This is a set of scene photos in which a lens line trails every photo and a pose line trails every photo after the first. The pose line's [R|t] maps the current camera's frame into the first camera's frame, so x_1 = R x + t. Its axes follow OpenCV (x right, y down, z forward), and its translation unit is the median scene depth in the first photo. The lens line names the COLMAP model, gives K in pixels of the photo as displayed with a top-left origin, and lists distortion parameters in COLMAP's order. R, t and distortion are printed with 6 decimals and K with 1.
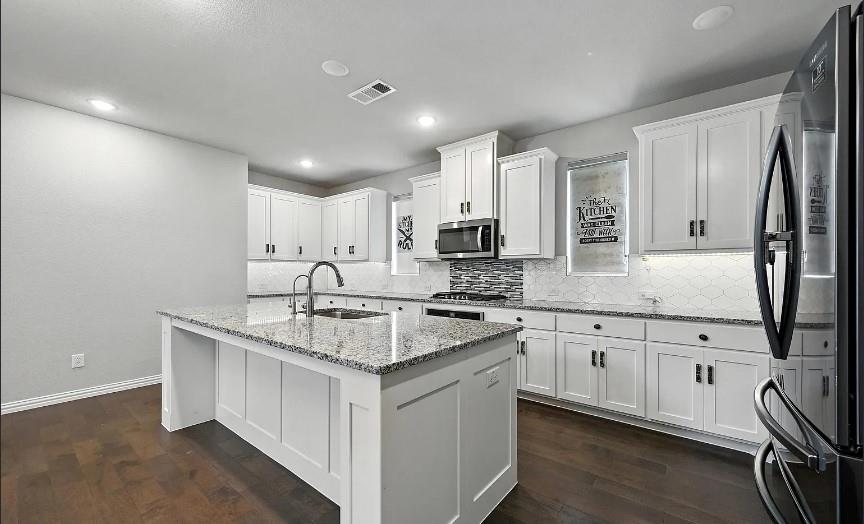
lens RADIAL K [[343.8, 0, 432.0], [0, 343.8, 269.0], [0, 0, 1]] dist [-0.000263, 0.000153]
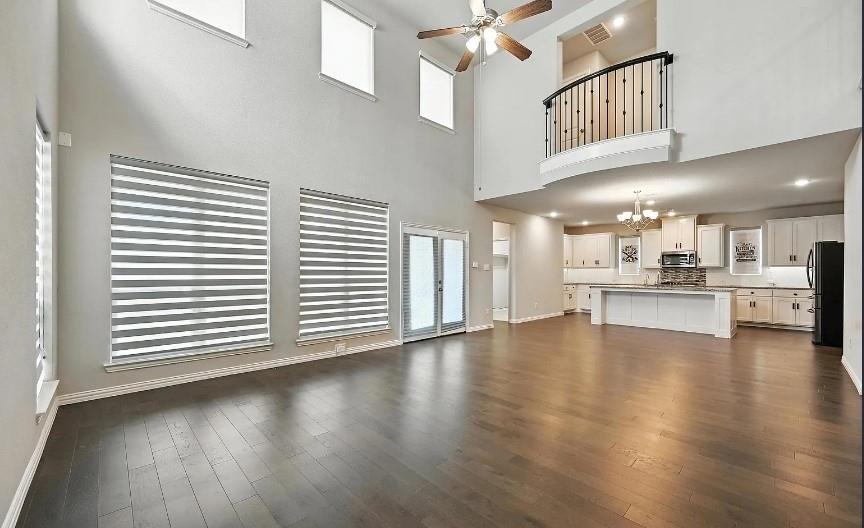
lens RADIAL K [[343.8, 0, 431.0], [0, 343.8, 268.3], [0, 0, 1]] dist [-0.000263, 0.000153]
pose [[0.986729, -0.004123, -0.162321, -1.250541], [0.003373, 0.999982, -0.004895, -0.020831], [0.162338, 0.004283, 0.986726, -1.665457]]
